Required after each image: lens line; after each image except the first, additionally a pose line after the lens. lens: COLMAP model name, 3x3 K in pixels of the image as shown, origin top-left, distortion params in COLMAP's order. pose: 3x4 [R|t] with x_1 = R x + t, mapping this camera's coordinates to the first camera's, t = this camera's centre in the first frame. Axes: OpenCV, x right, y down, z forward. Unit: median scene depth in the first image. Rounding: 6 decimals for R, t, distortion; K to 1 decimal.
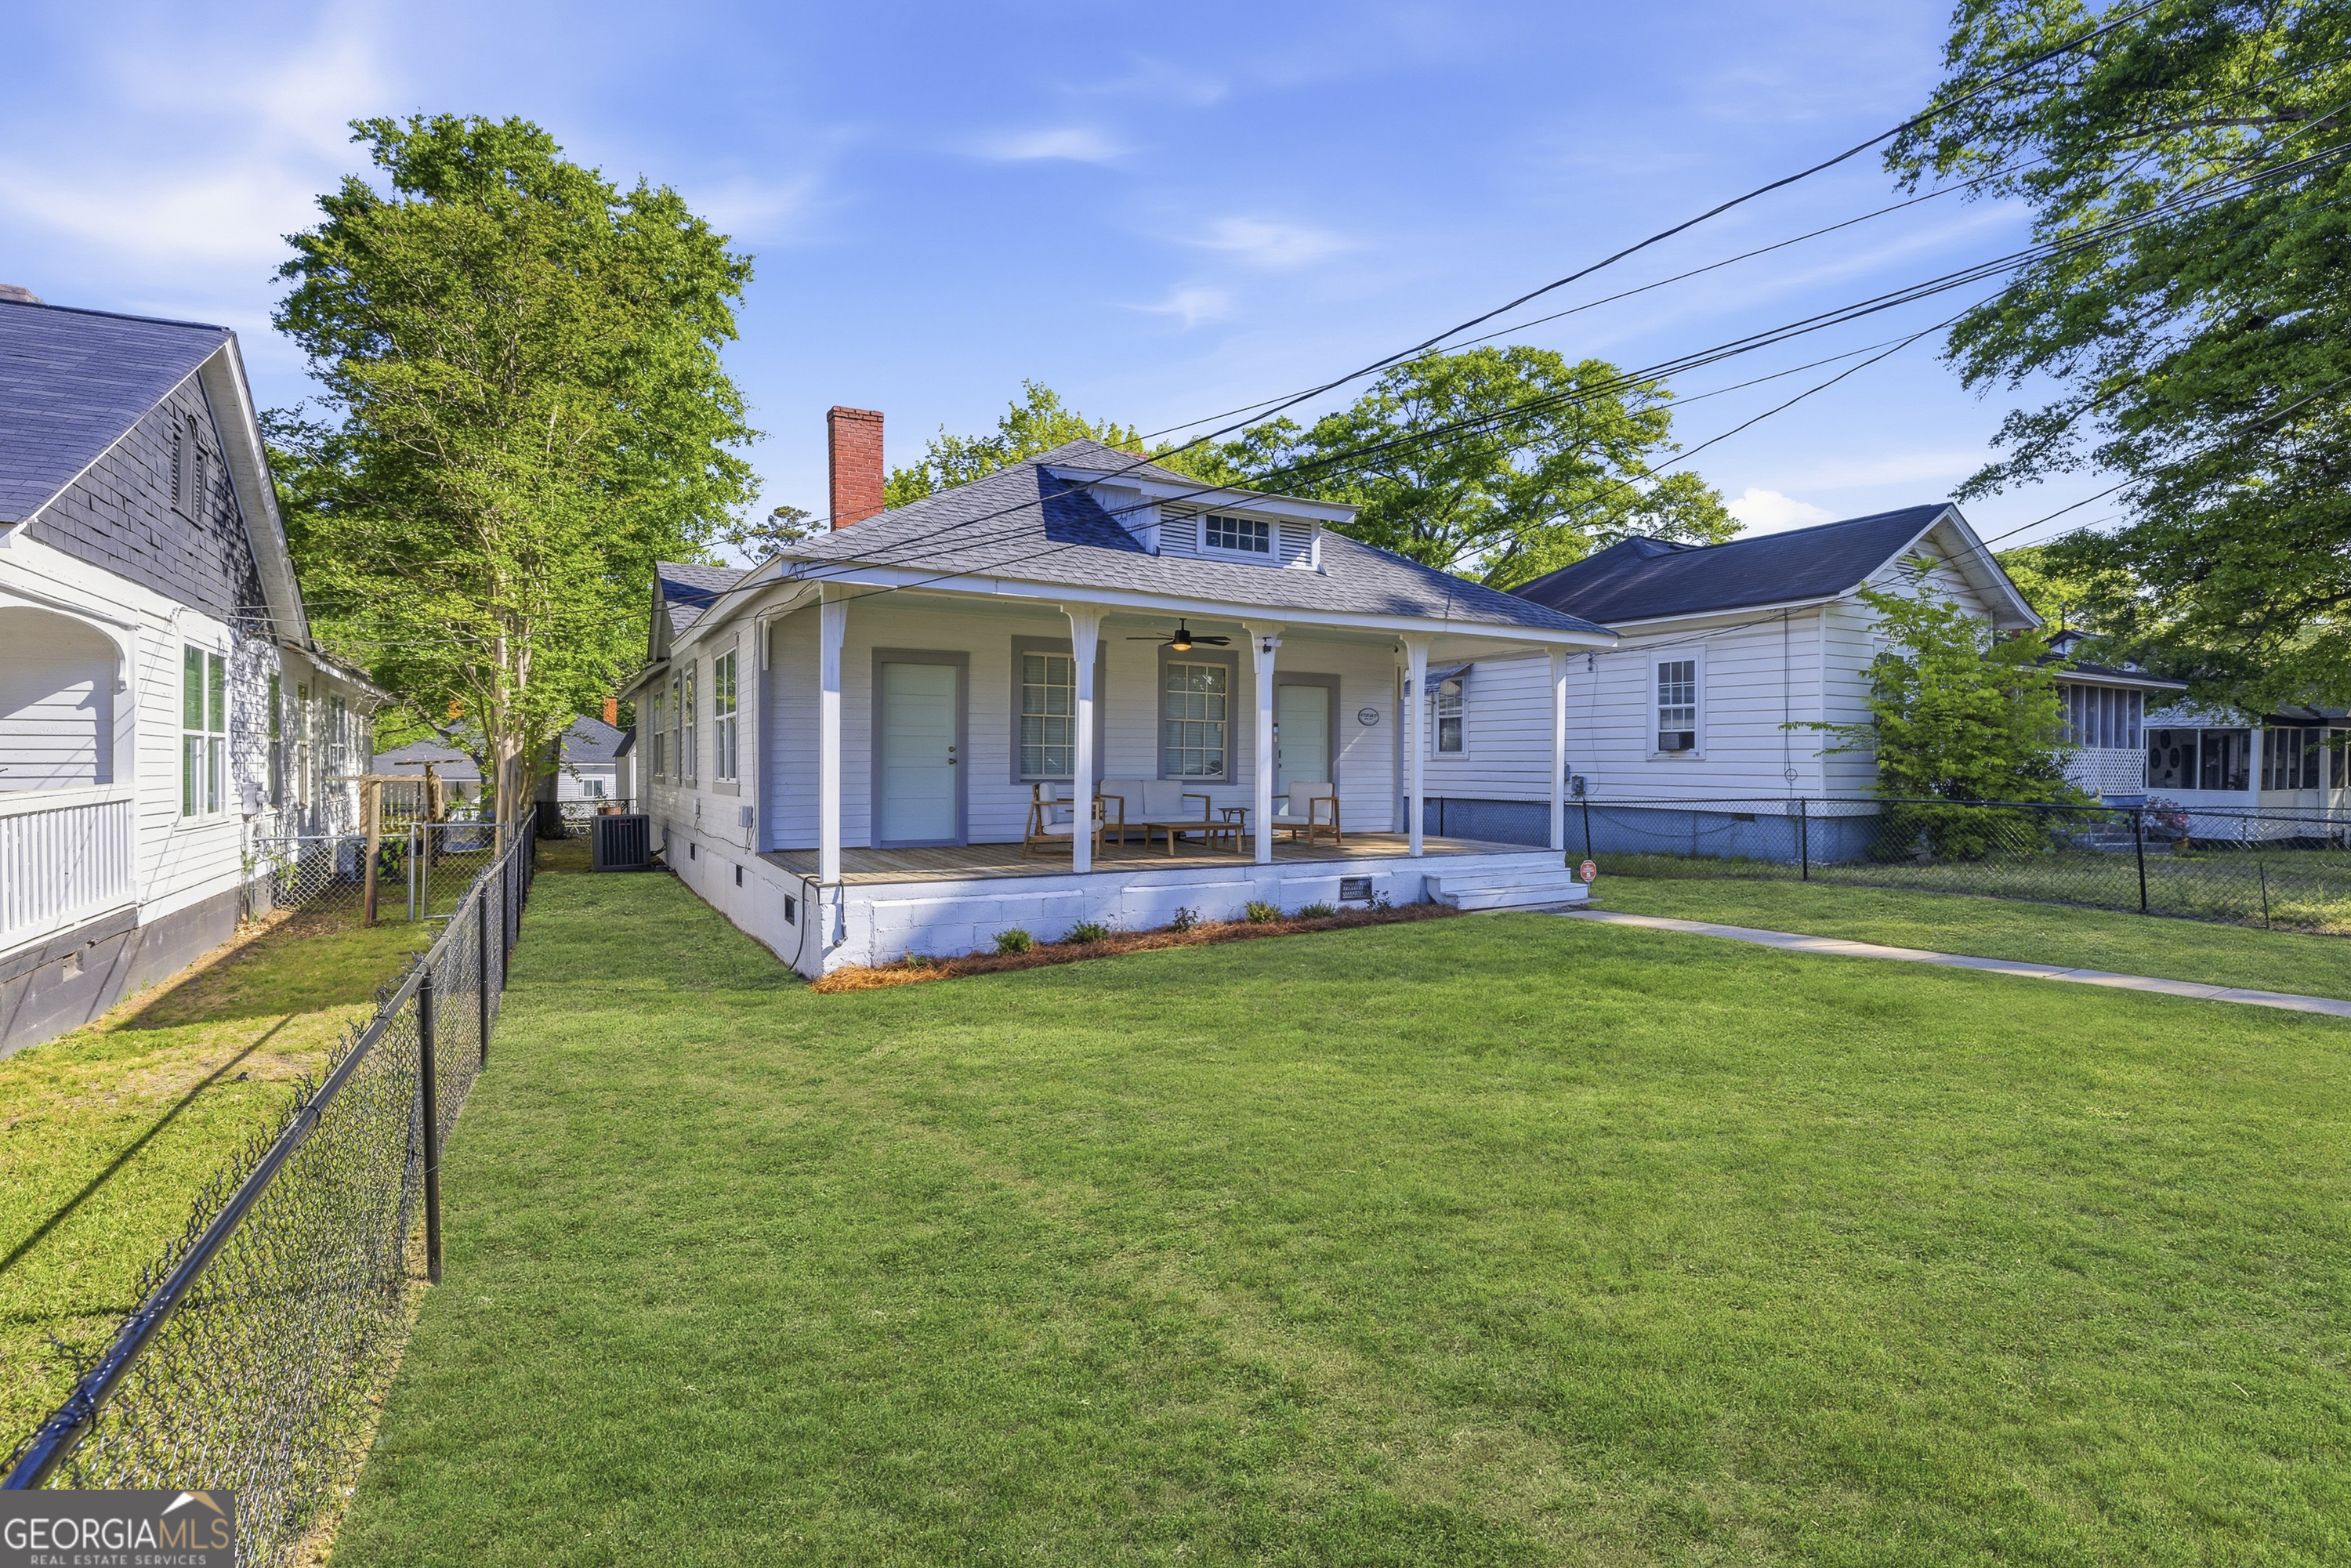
lens RADIAL K [[1115.3, 0, 1162.6], [0, 1115.3, 783.8], [0, 0, 1]] dist [-0.000095, 0.000261]
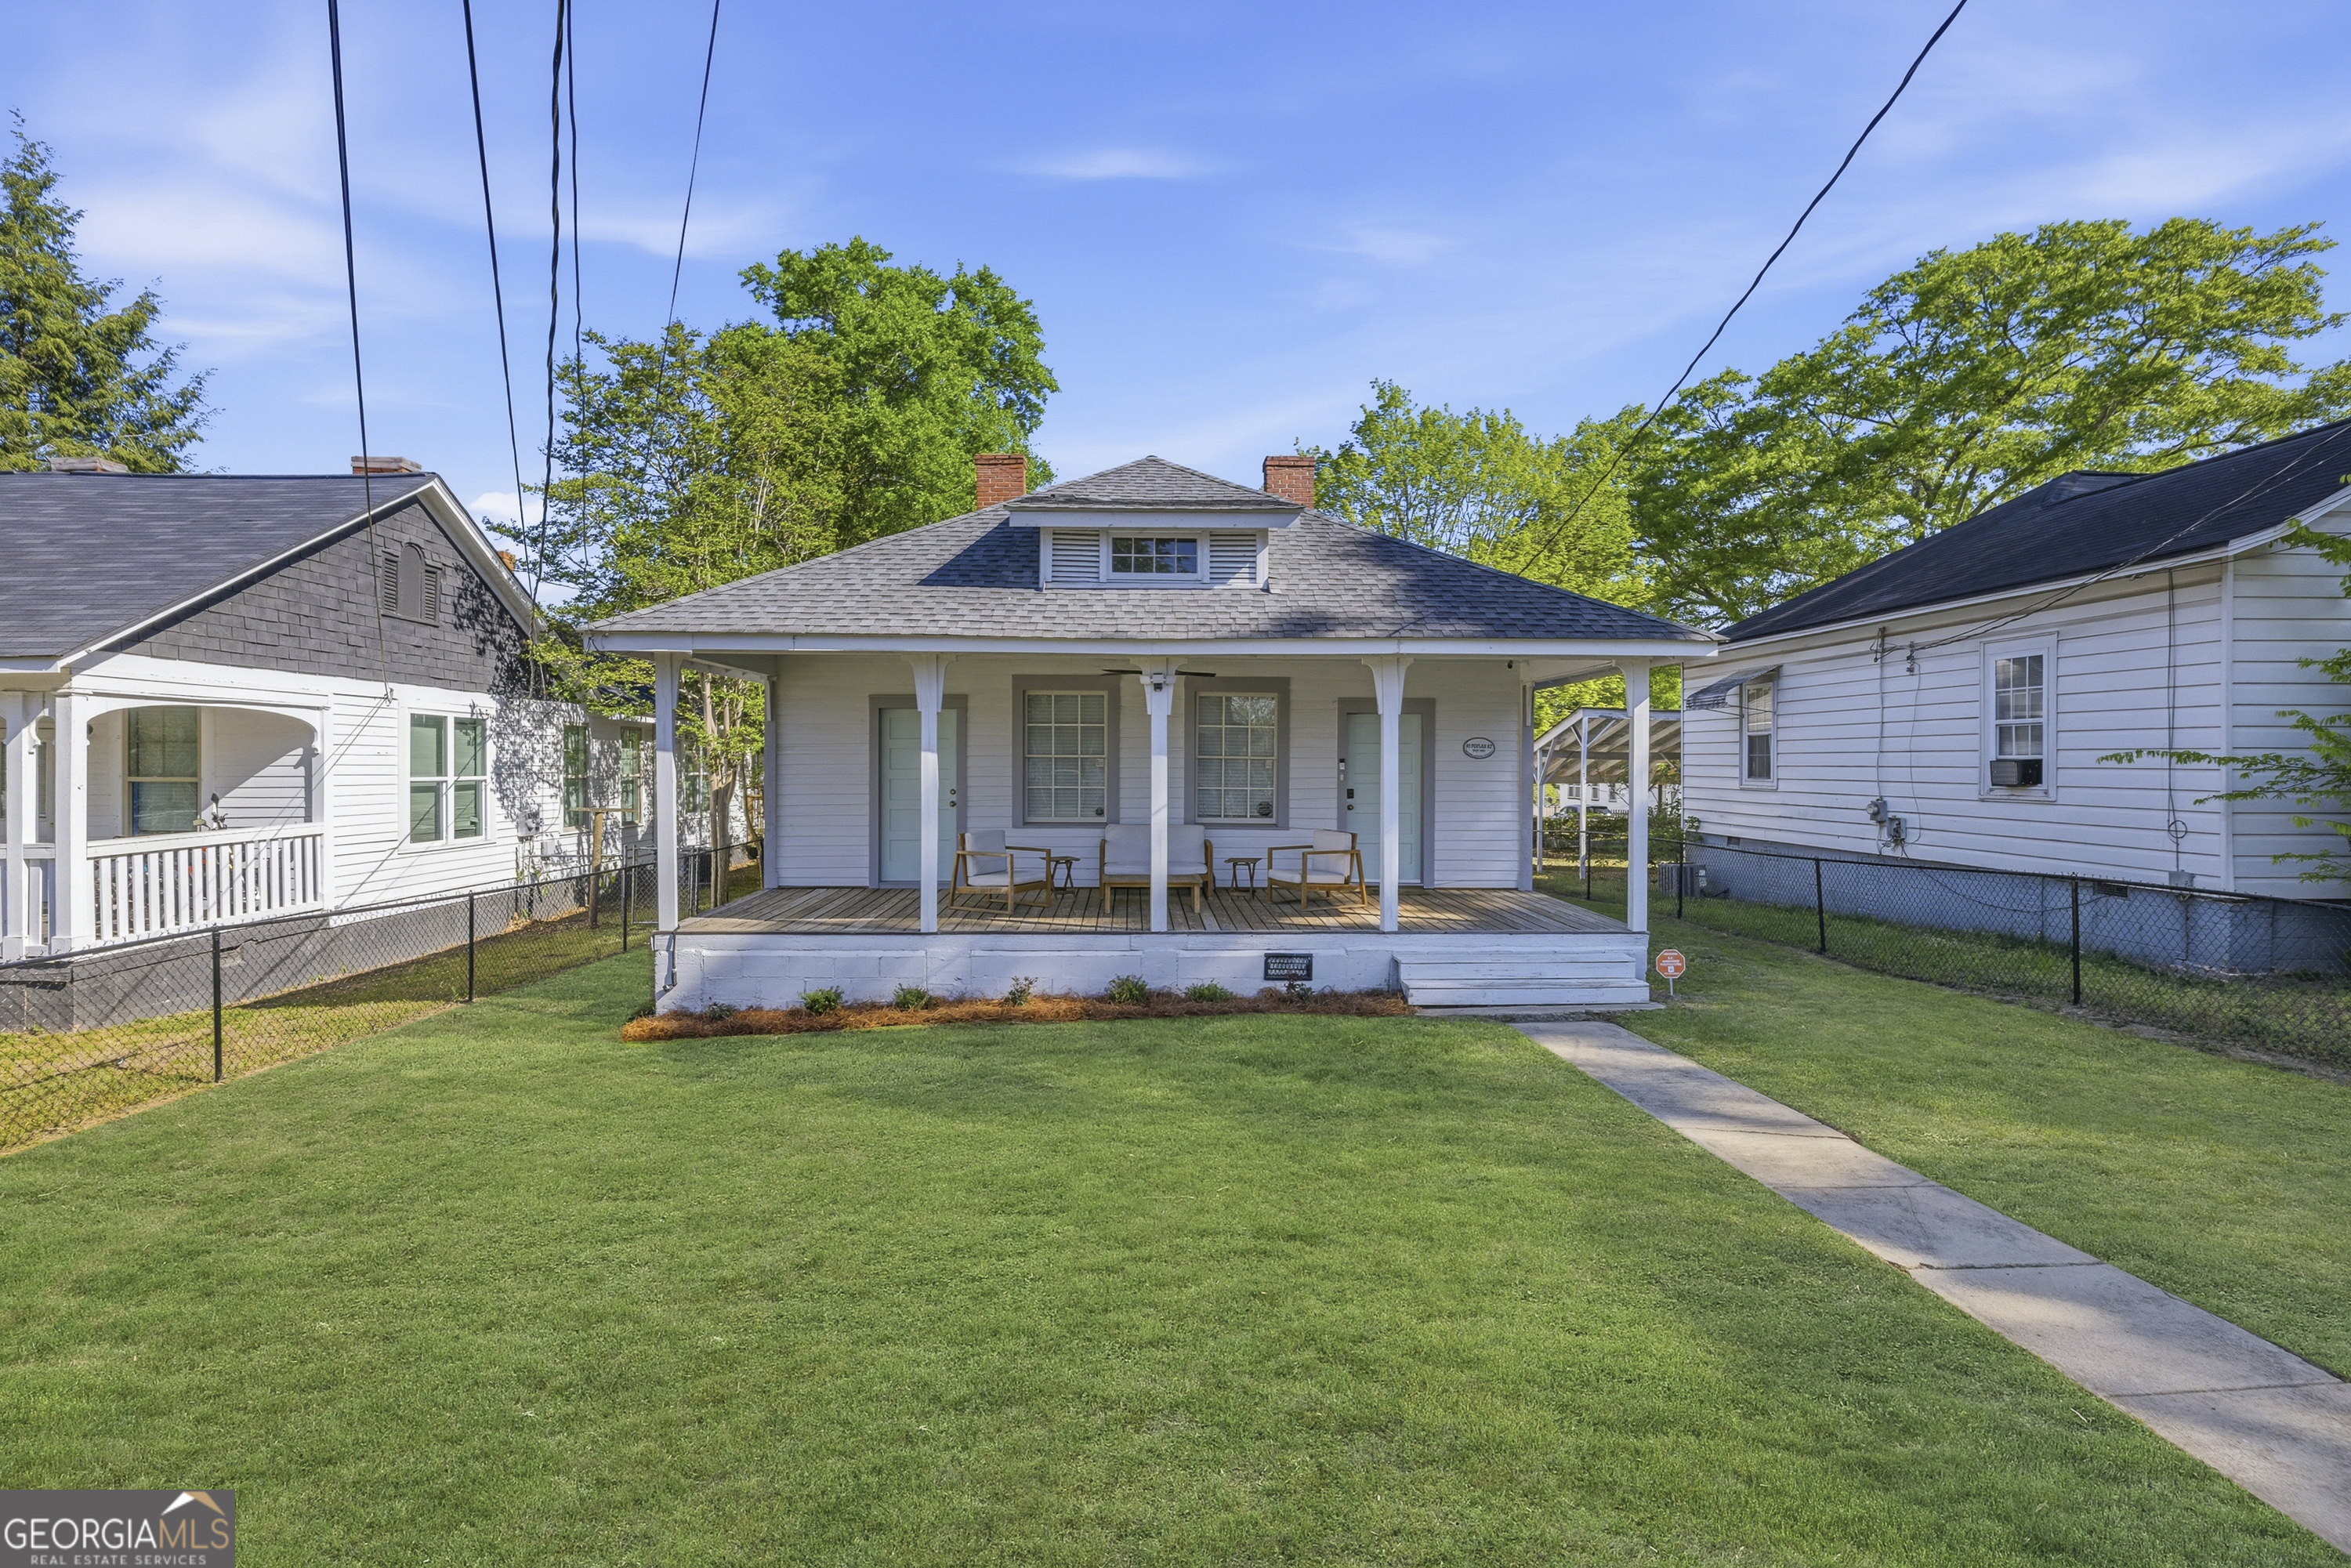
lens RADIAL K [[1112.4, 0, 1157.3], [0, 1112.4, 774.0], [0, 0, 1]] dist [-0.001355, 0.000321]
pose [[0.883700, 0.001360, -0.468052, 0.439240], [-0.006708, 0.999930, -0.009760, -0.038203], [0.468006, 0.011765, 0.883647, 0.203386]]
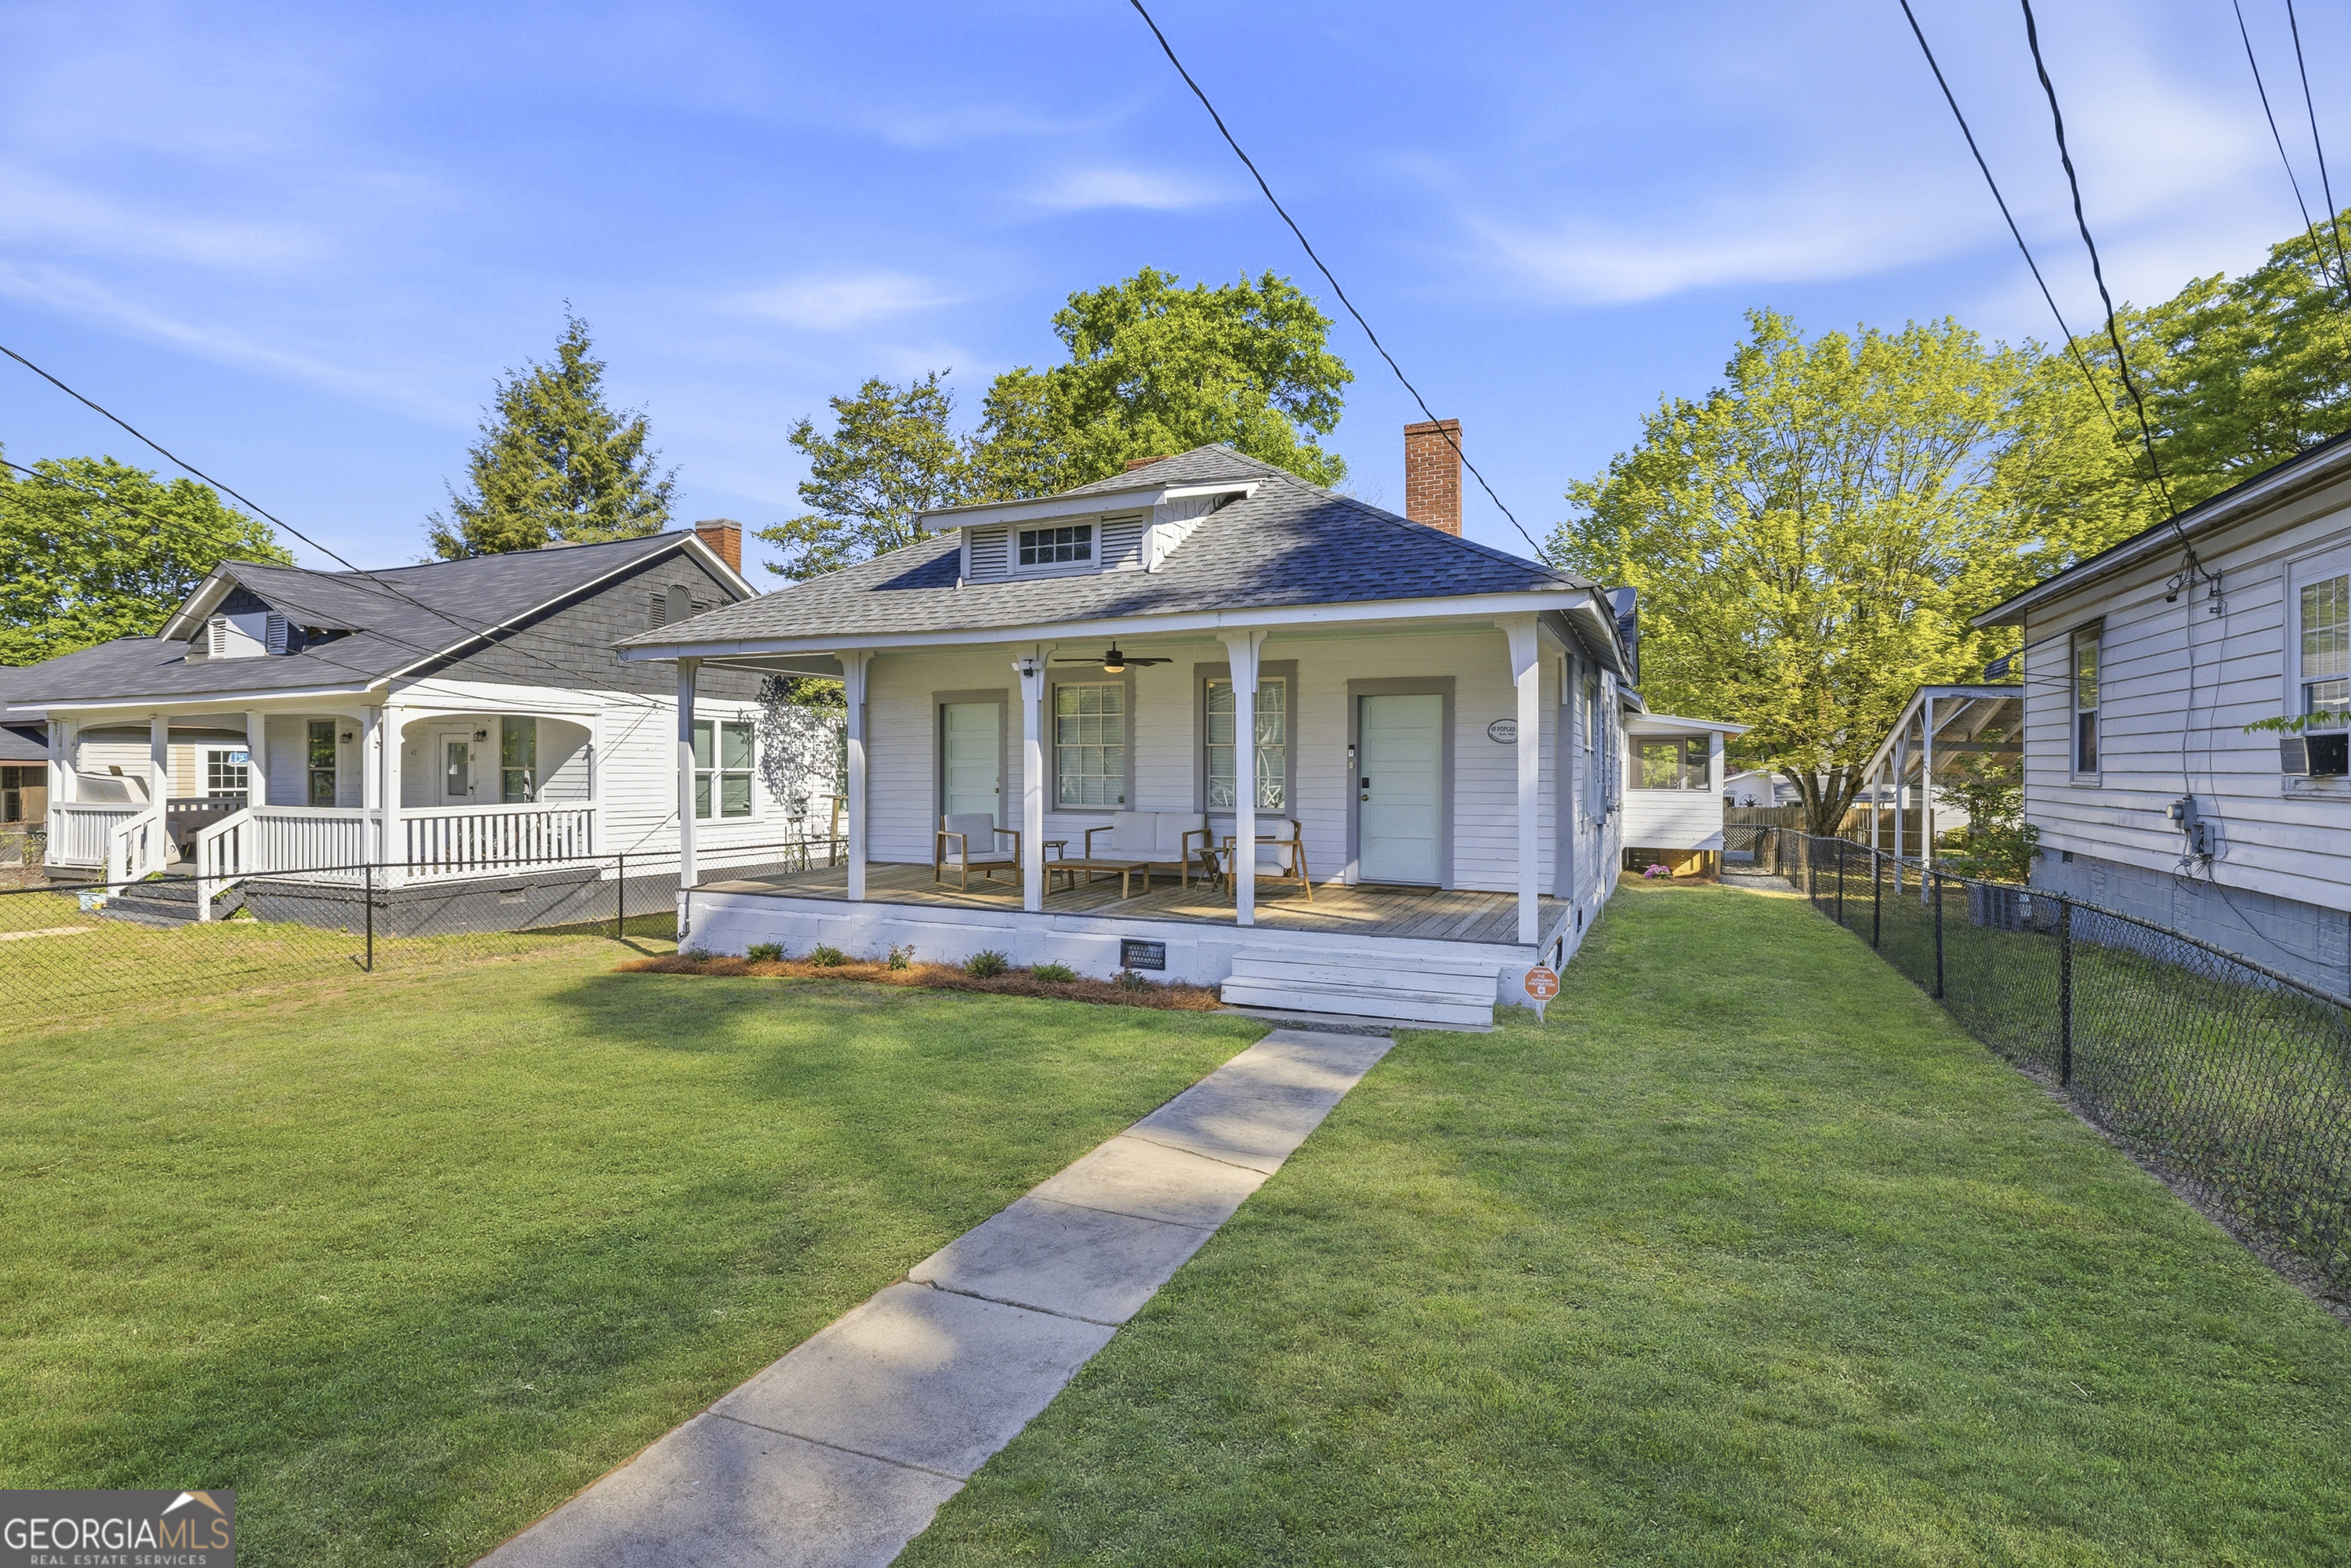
lens RADIAL K [[1112.4, 0, 1157.3], [0, 1112.4, 774.0], [0, 0, 1]] dist [-0.001355, 0.000321]
pose [[0.588863, 0.000452, -0.808233, 0.771008], [-0.013797, 0.999860, -0.009493, -0.027901], [0.808115, 0.016741, 0.588787, 0.489679]]
